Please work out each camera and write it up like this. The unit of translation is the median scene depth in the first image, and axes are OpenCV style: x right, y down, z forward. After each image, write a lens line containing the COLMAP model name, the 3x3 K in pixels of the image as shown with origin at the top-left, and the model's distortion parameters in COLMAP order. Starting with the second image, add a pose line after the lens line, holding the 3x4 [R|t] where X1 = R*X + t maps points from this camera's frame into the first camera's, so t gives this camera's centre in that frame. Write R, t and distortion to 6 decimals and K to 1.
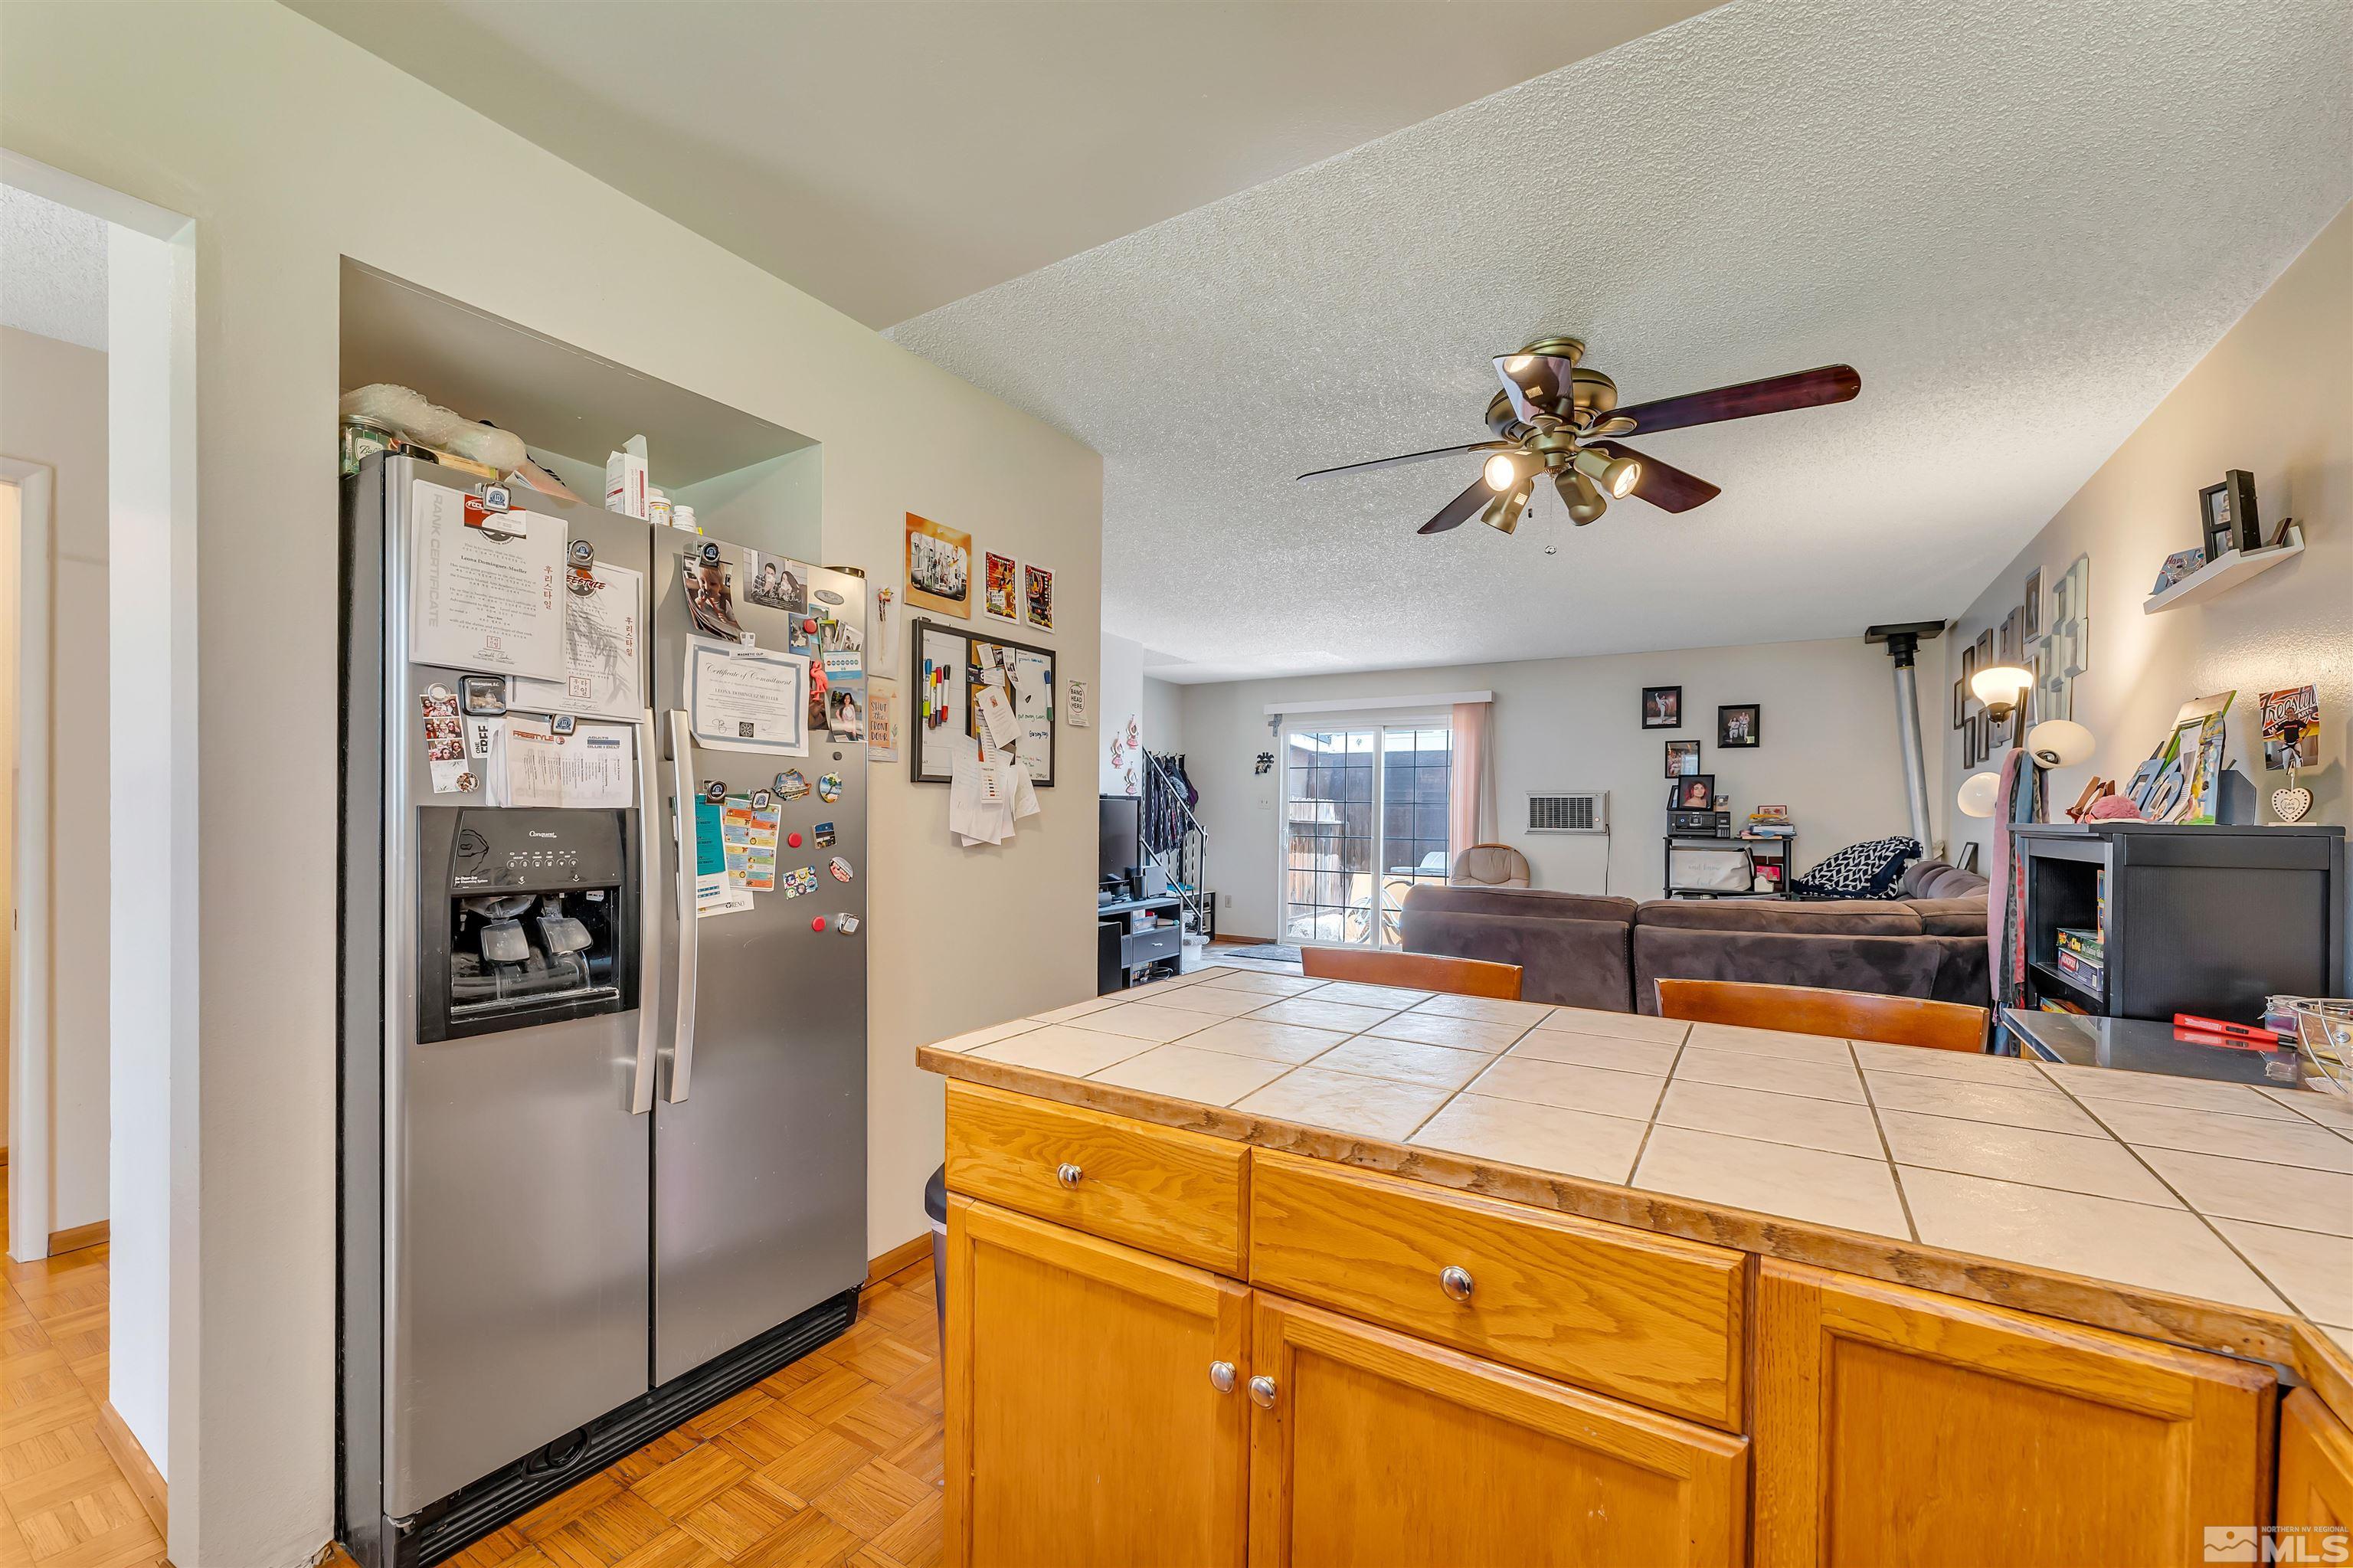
lens RADIAL K [[964.4, 0, 1174.9], [0, 964.4, 812.5], [0, 0, 1]] dist [-0.003082, 0.000936]
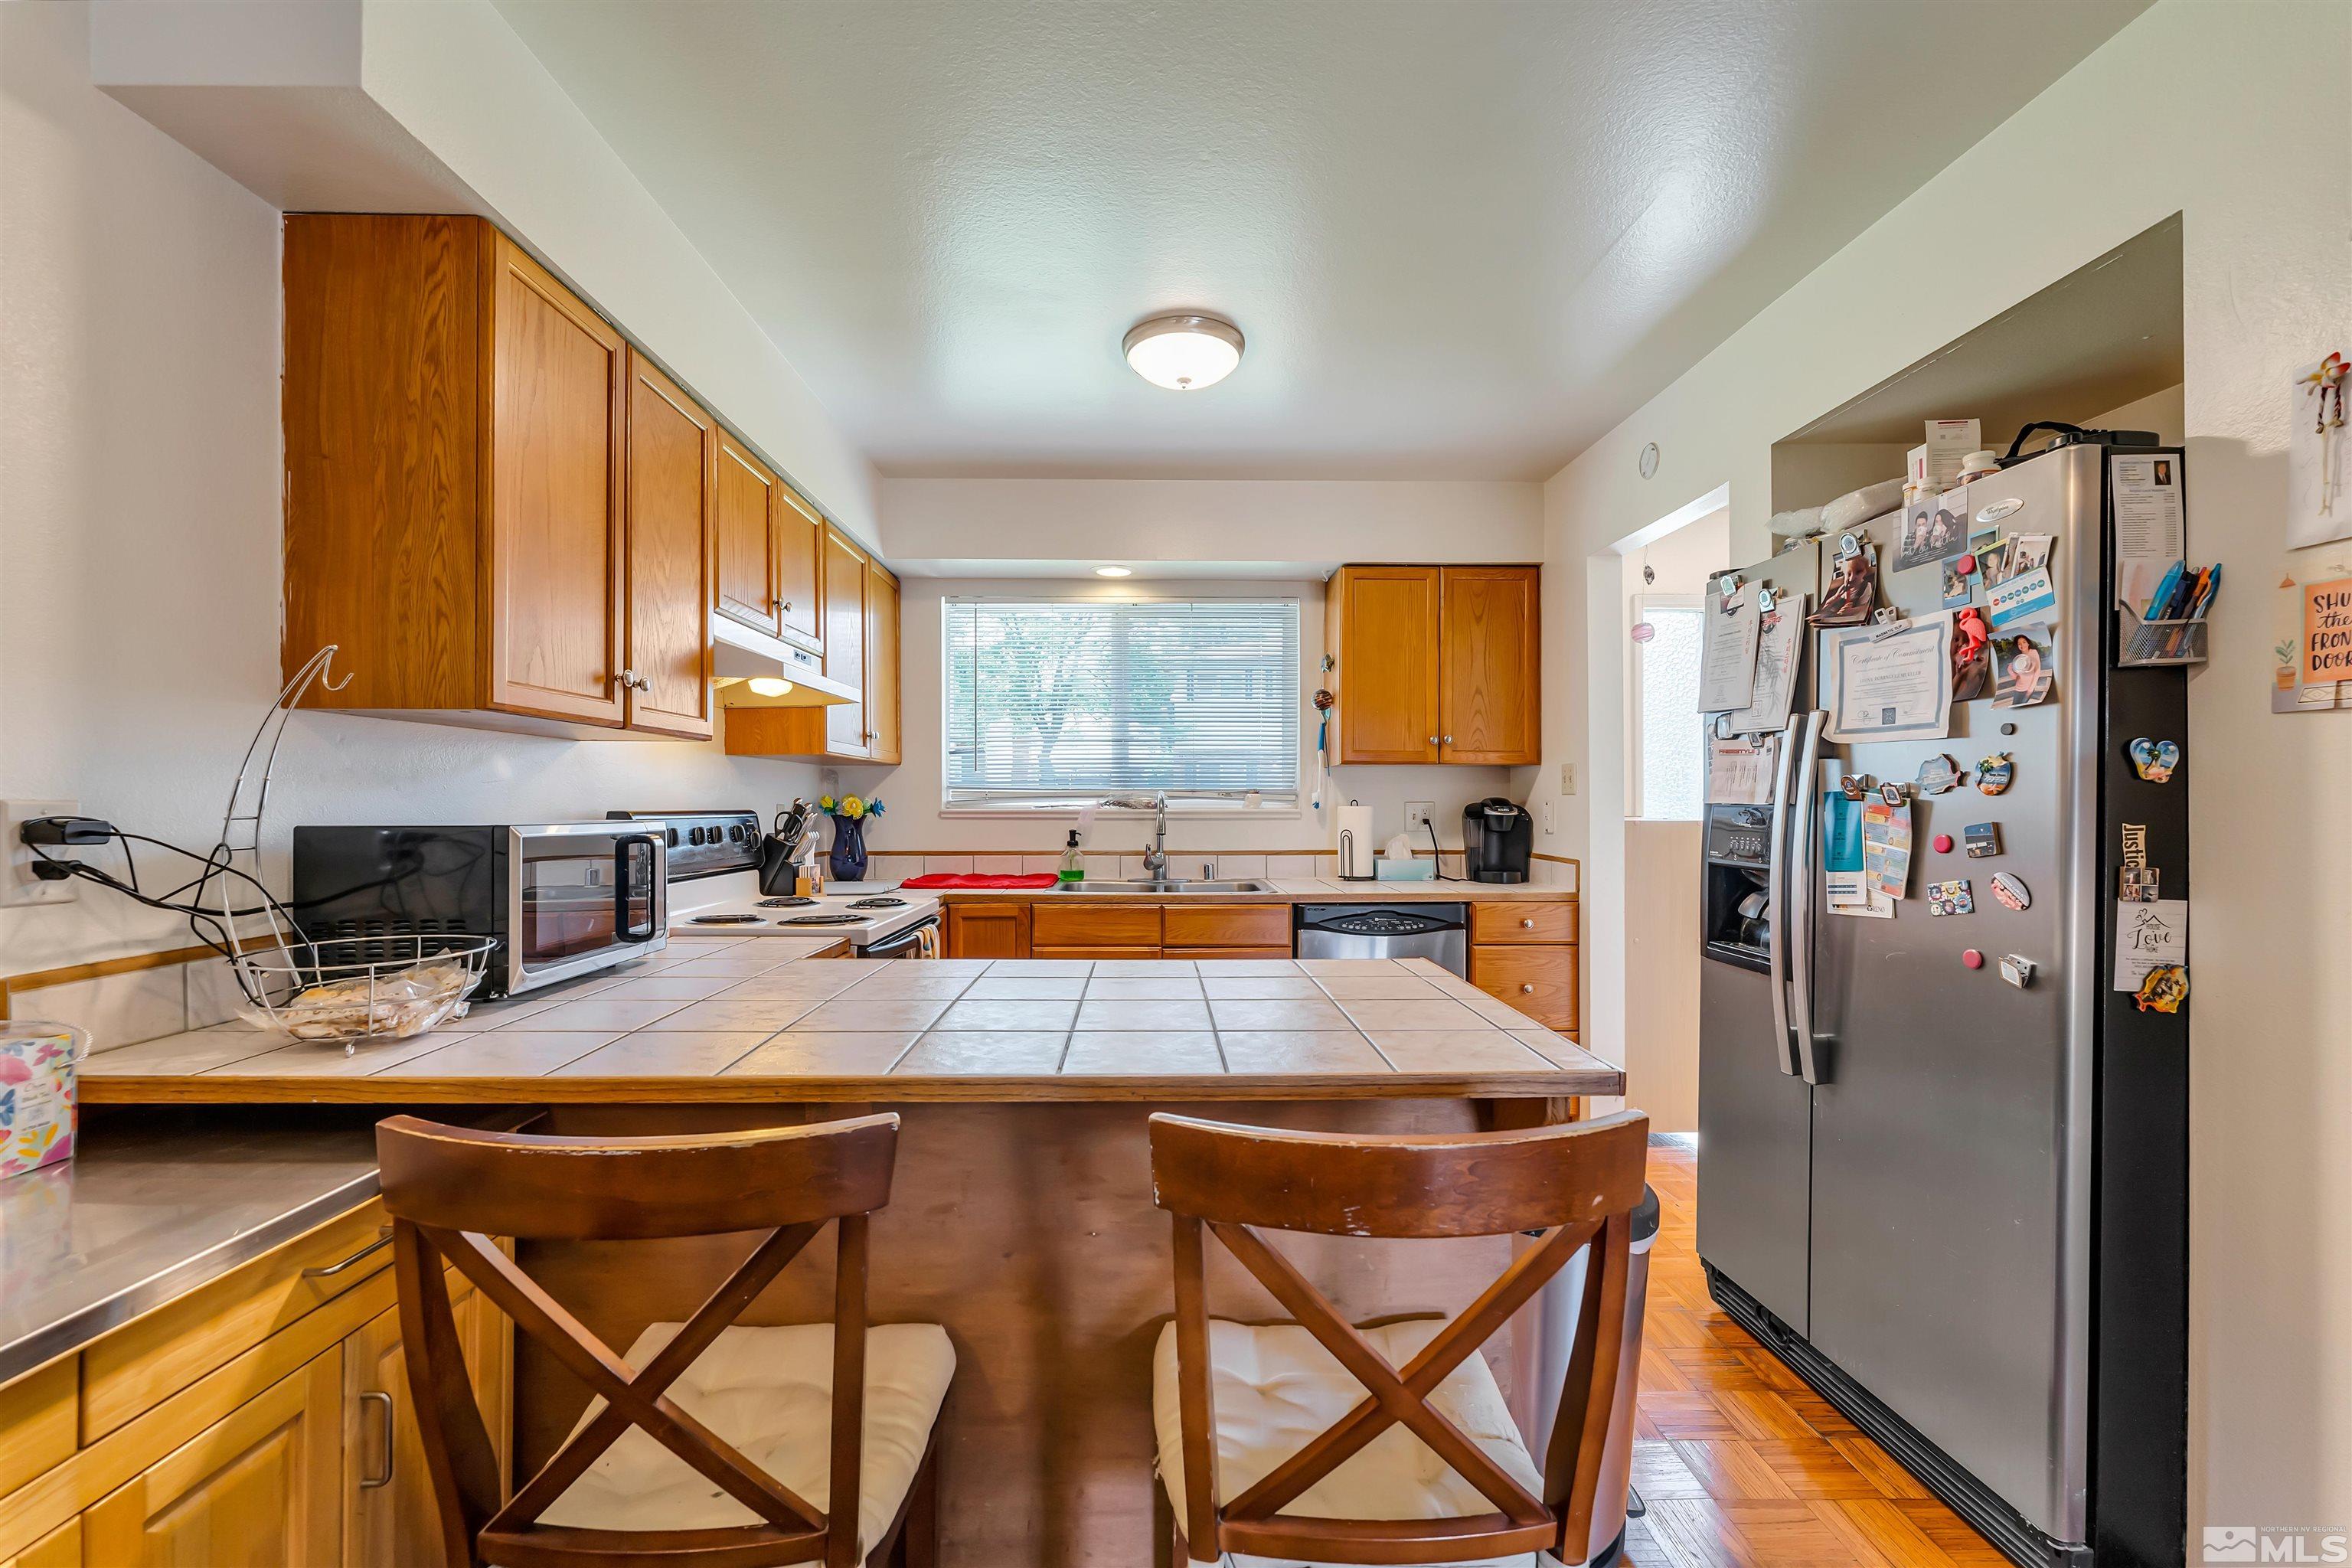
lens RADIAL K [[963.9, 0, 1163.4], [0, 963.9, 798.3], [0, 0, 1]] dist [-0.003082, 0.000936]
pose [[-0.839061, -0.014489, -0.543845, 0.182384], [-0.011482, 0.999894, -0.008924, 0.001816], [0.543917, -0.001243, -0.839138, 0.416328]]
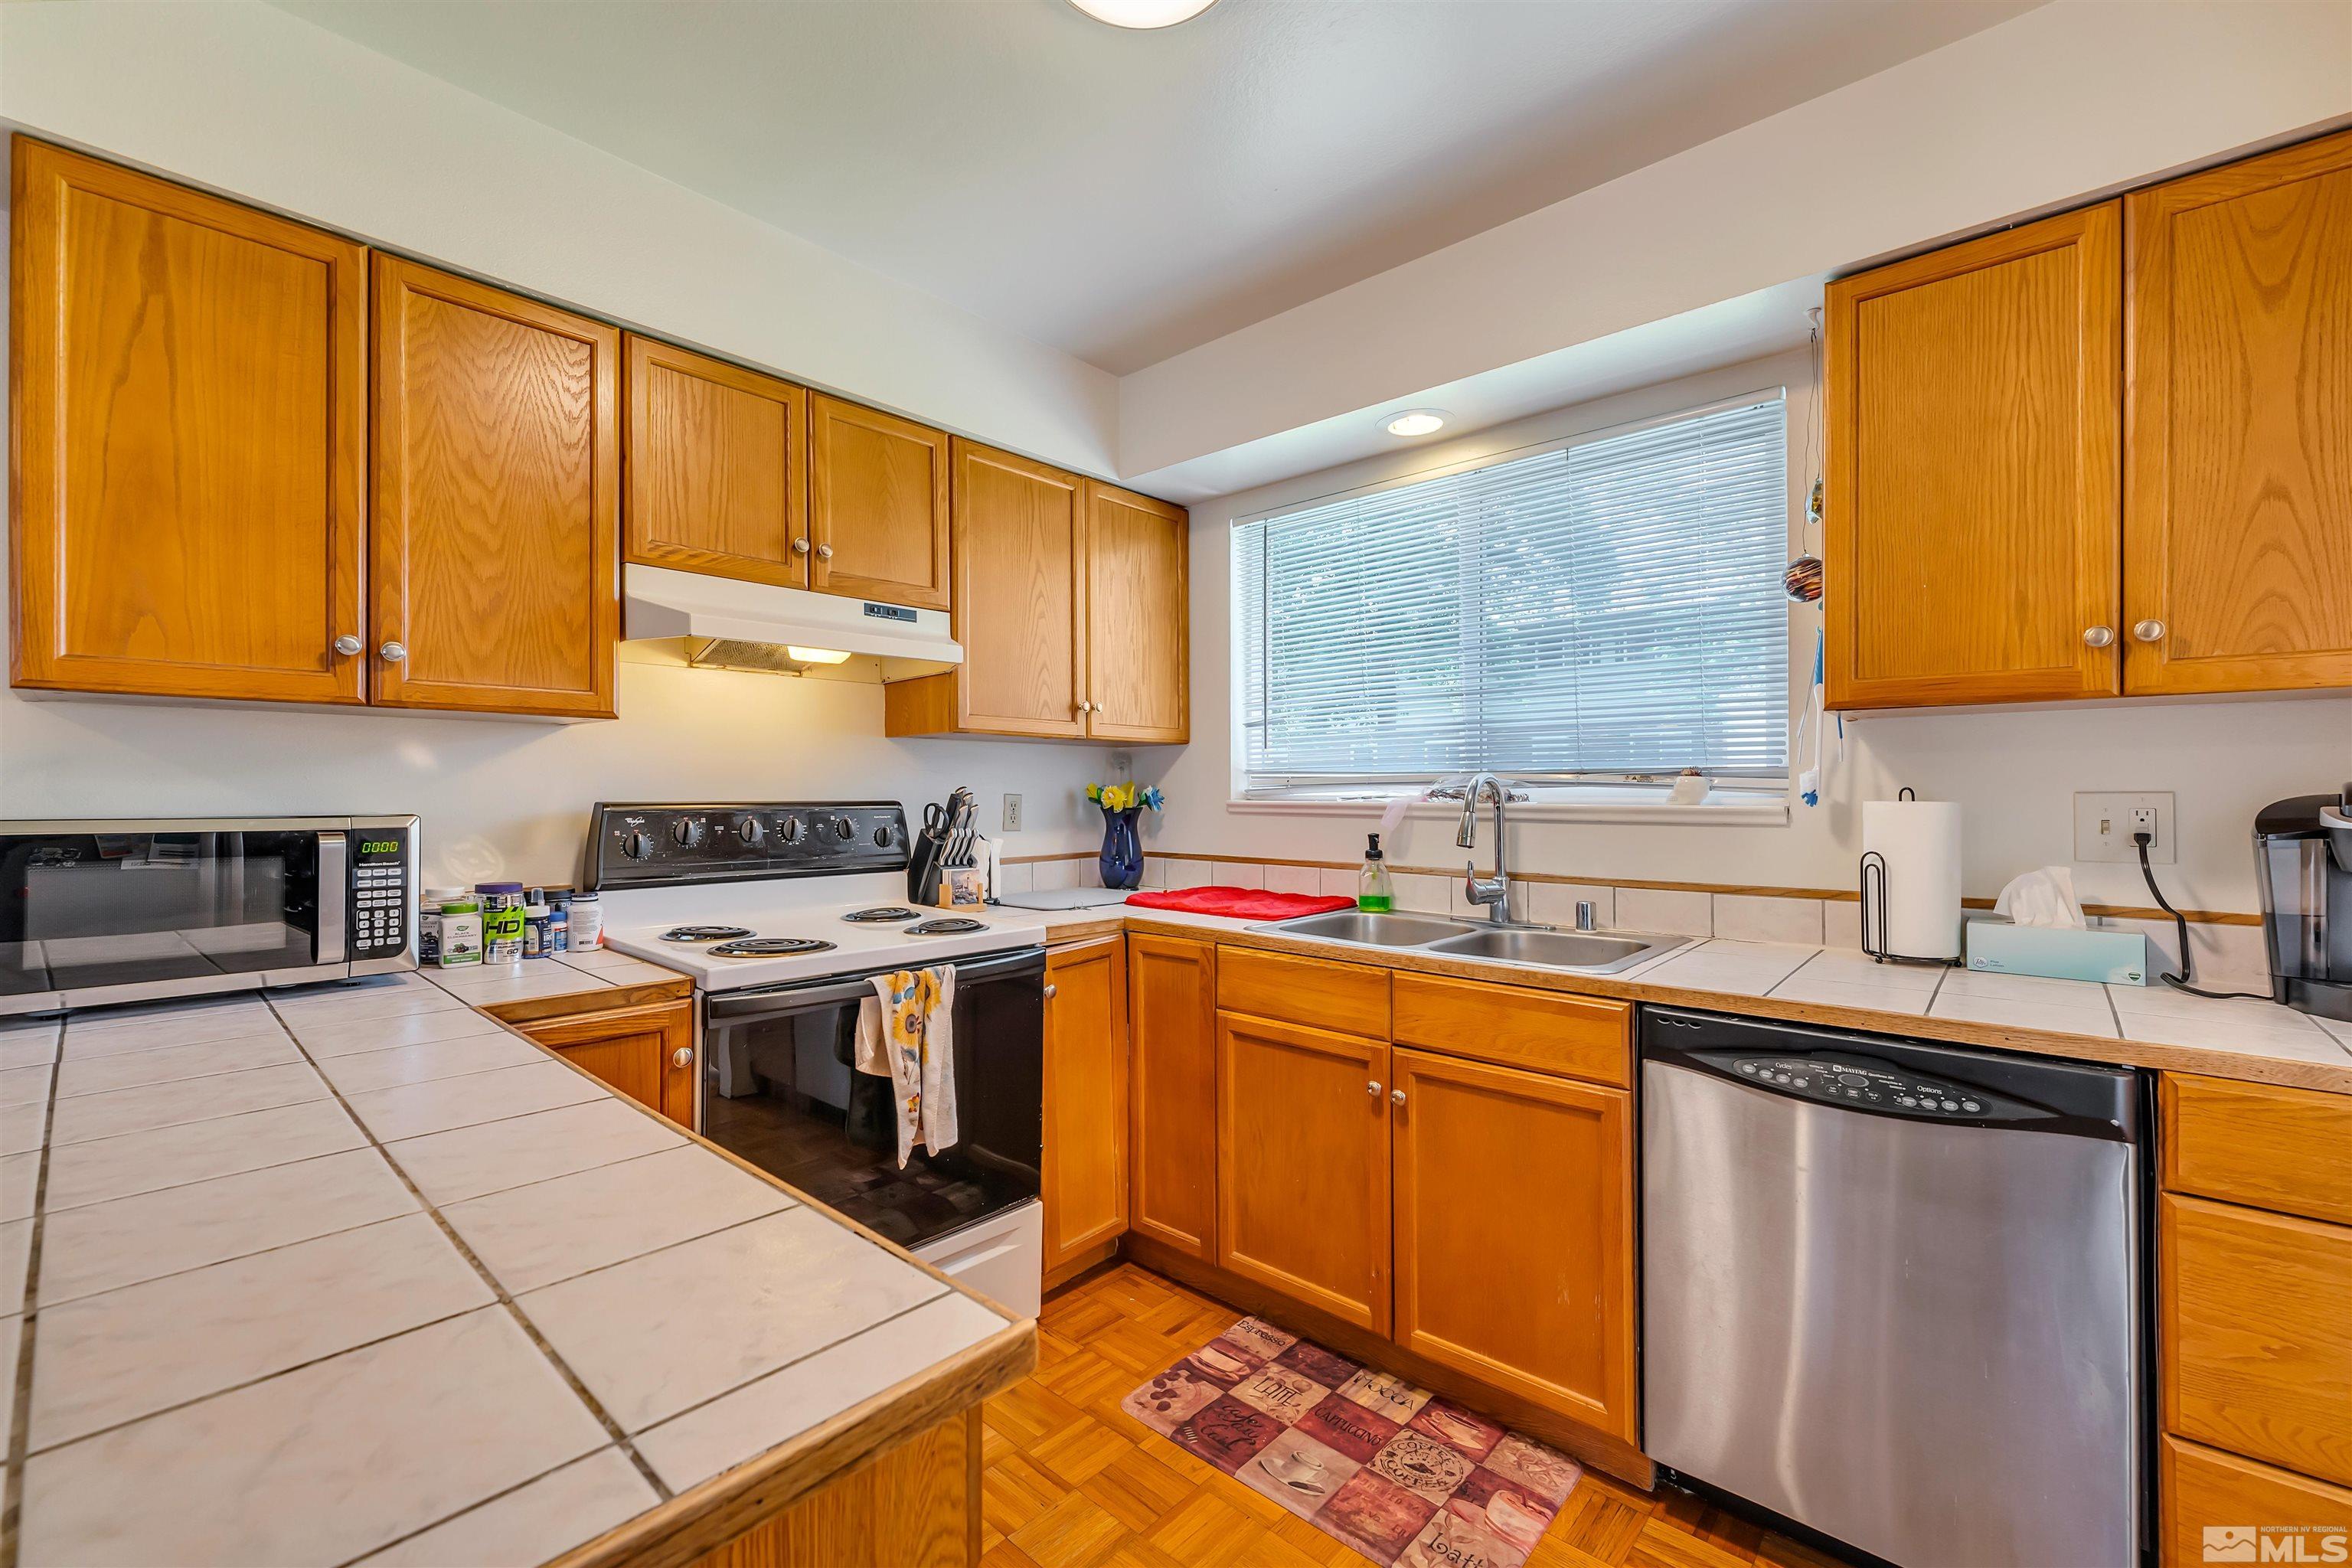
lens RADIAL K [[963.9, 0, 1159.4], [0, 963.9, 787.8], [0, 0, 1]] dist [-0.003082, 0.000936]
pose [[-0.983614, -0.011363, 0.179927, -0.079779], [-0.011138, 0.999935, 0.002263, -0.001984], [-0.179941, 0.000222, -0.983677, 0.290565]]
